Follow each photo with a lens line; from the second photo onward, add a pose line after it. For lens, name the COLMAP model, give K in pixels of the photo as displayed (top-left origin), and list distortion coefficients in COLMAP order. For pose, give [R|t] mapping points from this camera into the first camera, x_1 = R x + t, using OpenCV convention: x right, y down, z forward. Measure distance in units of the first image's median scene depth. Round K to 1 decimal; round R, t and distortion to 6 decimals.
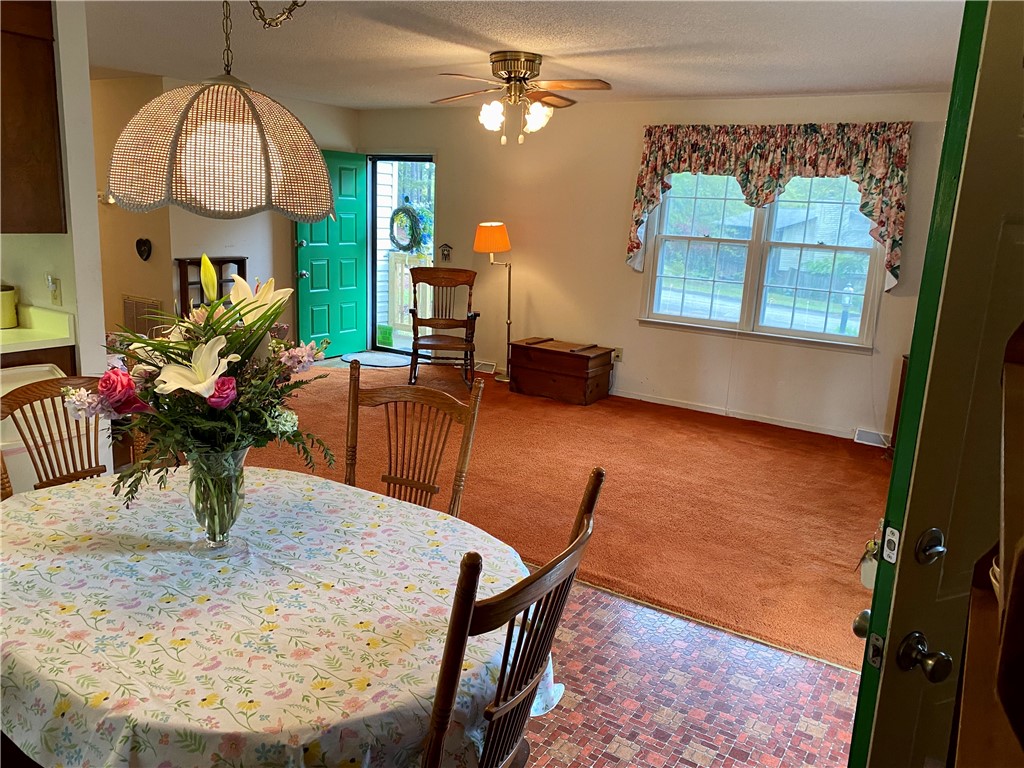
lens RADIAL K [[767.4, 0, 483.2], [0, 767.4, 369.0], [0, 0, 1]] dist [0.058780, -0.080551]
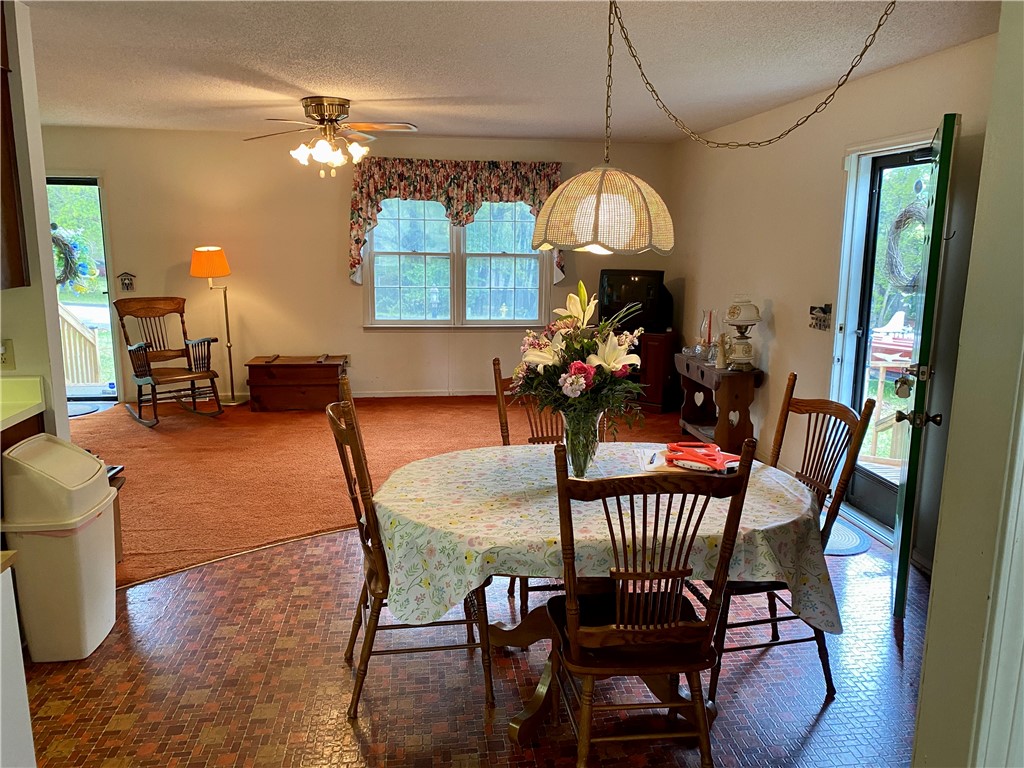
lens RADIAL K [[778.9, 0, 490.5], [0, 778.9, 379.1], [0, 0, 1]] dist [0.141090, -0.327894]
pose [[0.771432, -0.154988, 0.617148, -0.436327], [0.158012, 0.986163, 0.050148, -0.019150], [-0.616381, 0.058831, 0.785248, -0.019211]]
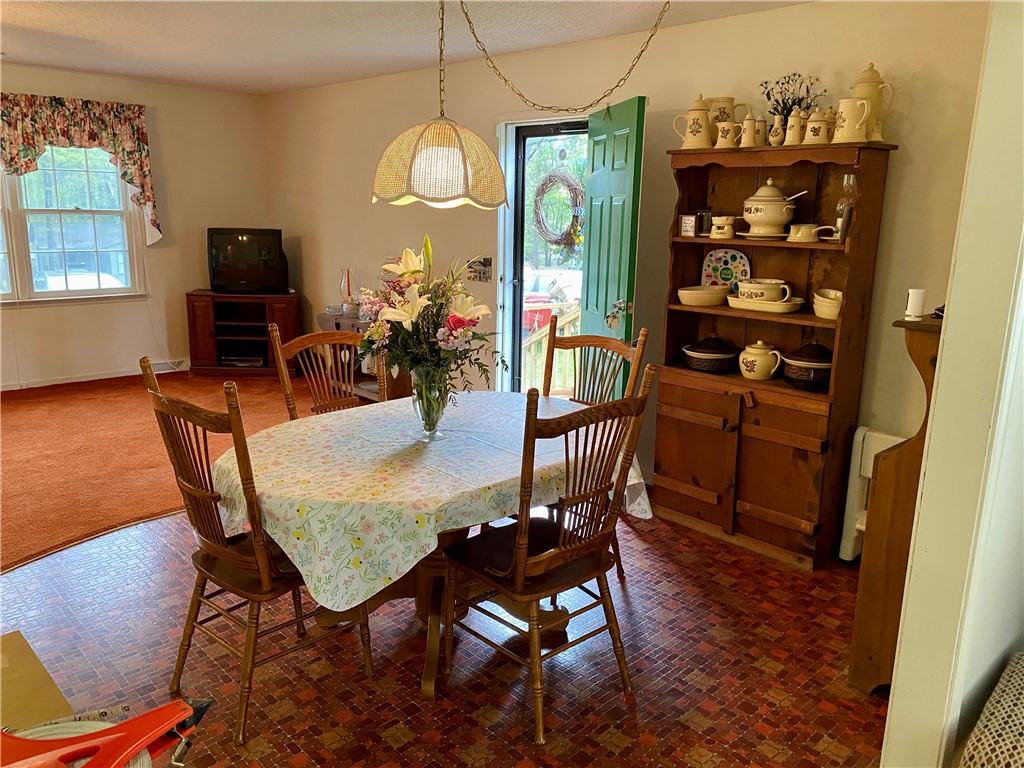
lens RADIAL K [[794.4, 0, 512.0], [0, 794.4, 384.0], [0, 0, 1]] dist [0.044775, -0.058305]
pose [[0.229523, -0.254435, 0.939458, -0.549322], [0.188175, 0.958616, 0.213650, -0.050448], [-0.954939, 0.127745, 0.267903, 0.141392]]
